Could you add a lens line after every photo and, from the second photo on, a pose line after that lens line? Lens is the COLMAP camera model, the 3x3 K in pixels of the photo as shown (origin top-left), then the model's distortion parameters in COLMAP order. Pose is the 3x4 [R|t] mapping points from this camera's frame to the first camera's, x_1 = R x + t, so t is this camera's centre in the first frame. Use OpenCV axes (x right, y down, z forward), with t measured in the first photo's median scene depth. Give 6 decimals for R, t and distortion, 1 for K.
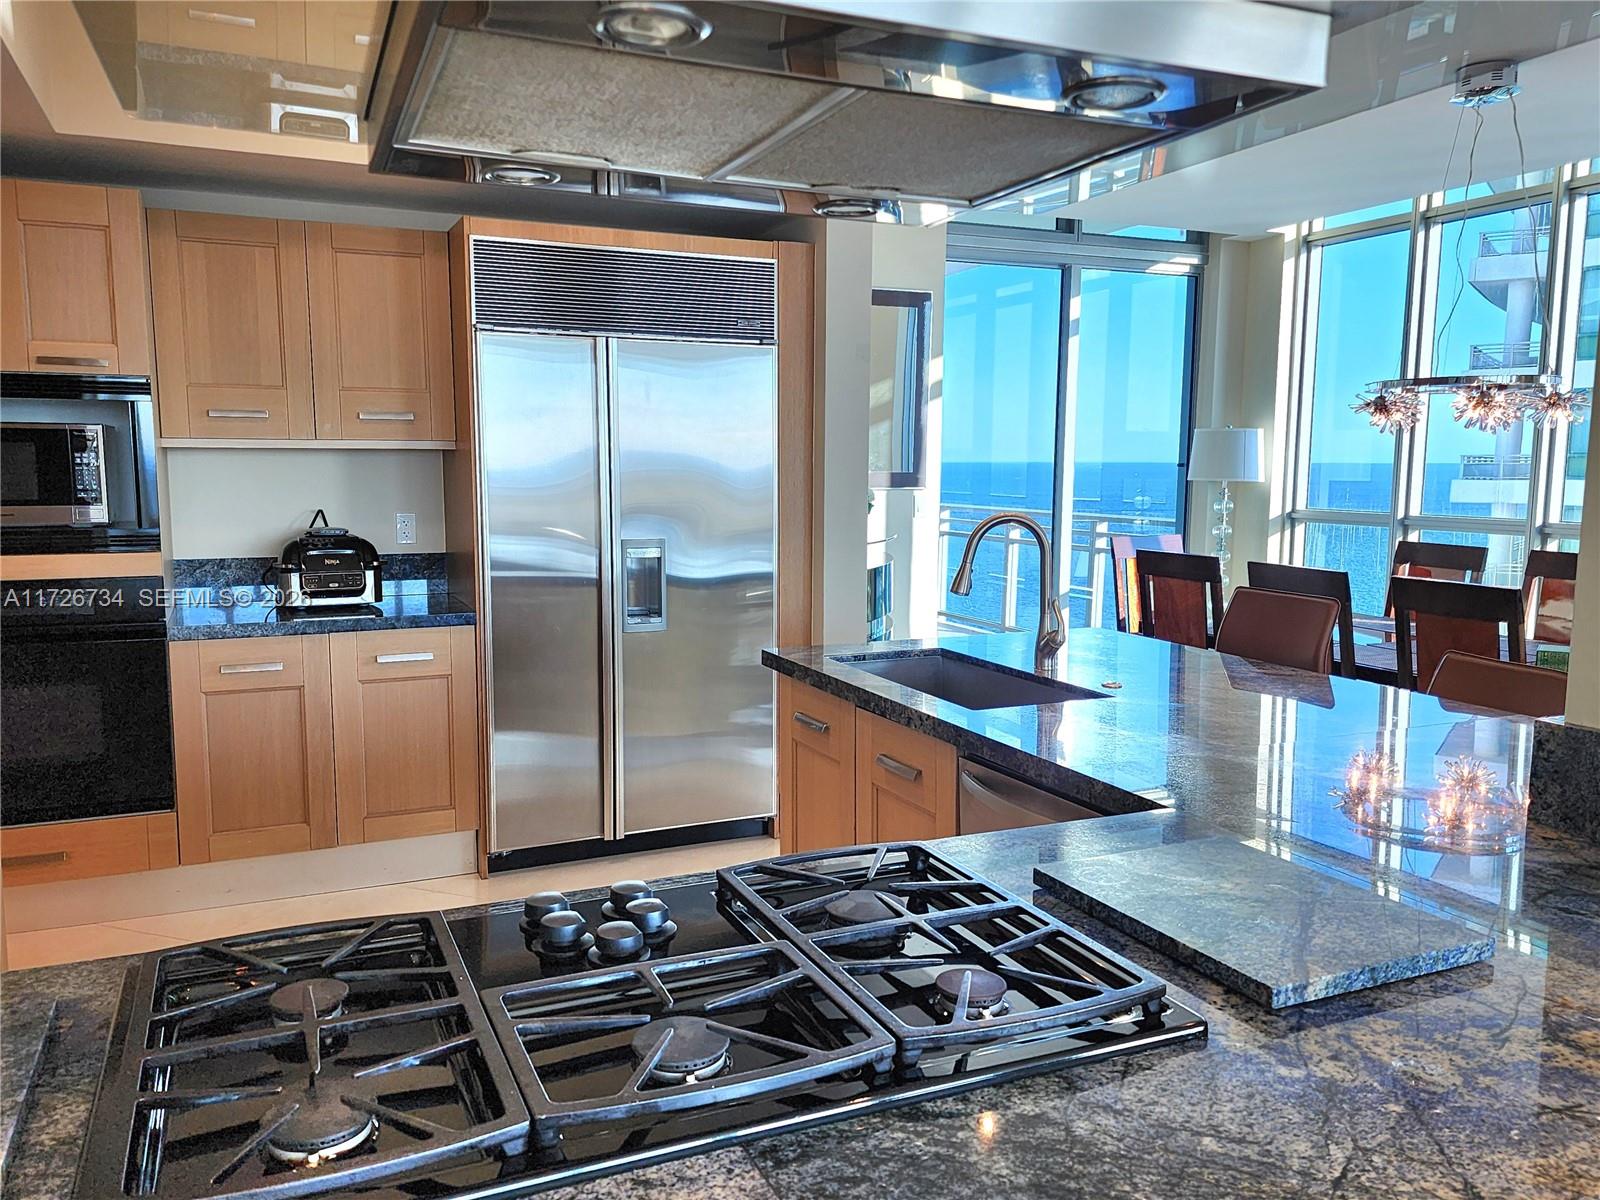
lens RADIAL K [[1150.0, 0, 800.0], [0, 1150.0, 600.0], [0, 0, 1]] dist [0.047902, 0.005936]
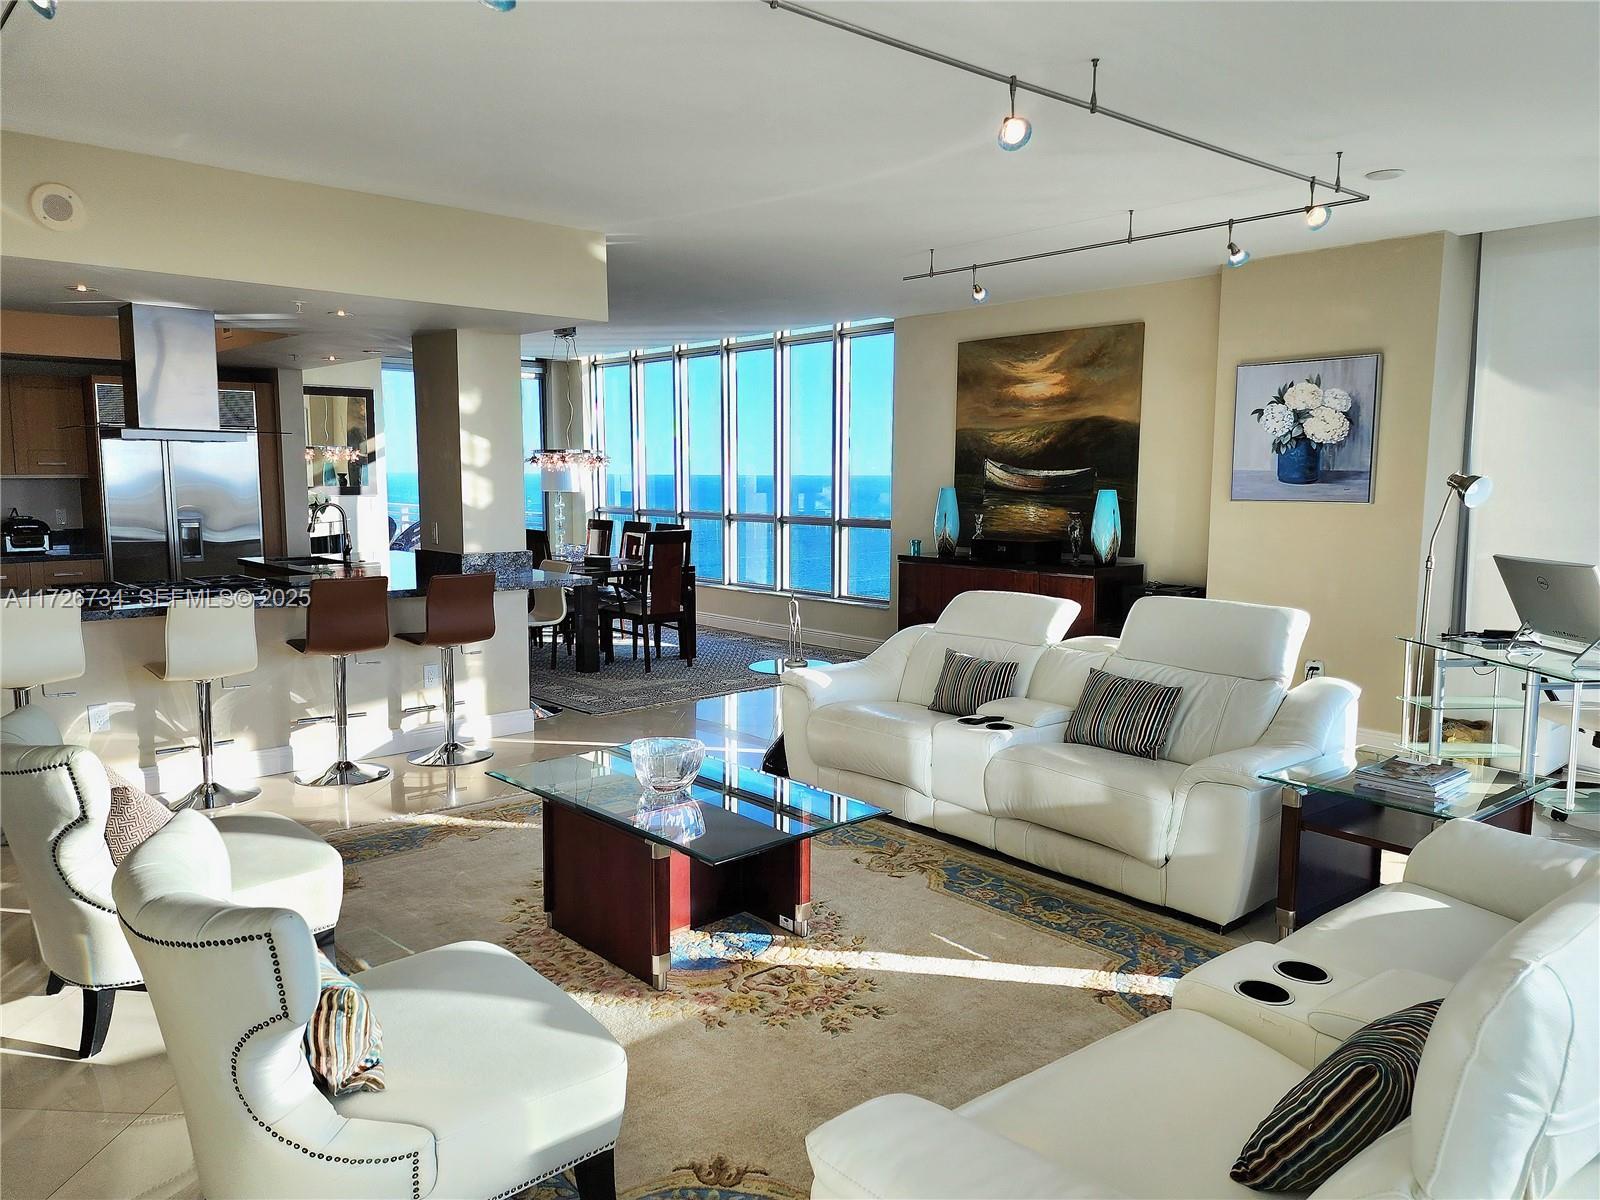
lens RADIAL K [[1150.0, 0, 800.0], [0, 1150.0, 600.0], [0, 0, 1]] dist [0.047902, 0.005936]
pose [[0.957910, -0.036198, 0.284778, 0.312893], [0.037911, 0.999281, -0.000505, 0.135302], [-0.284555, 0.011280, 0.958593, -1.351650]]
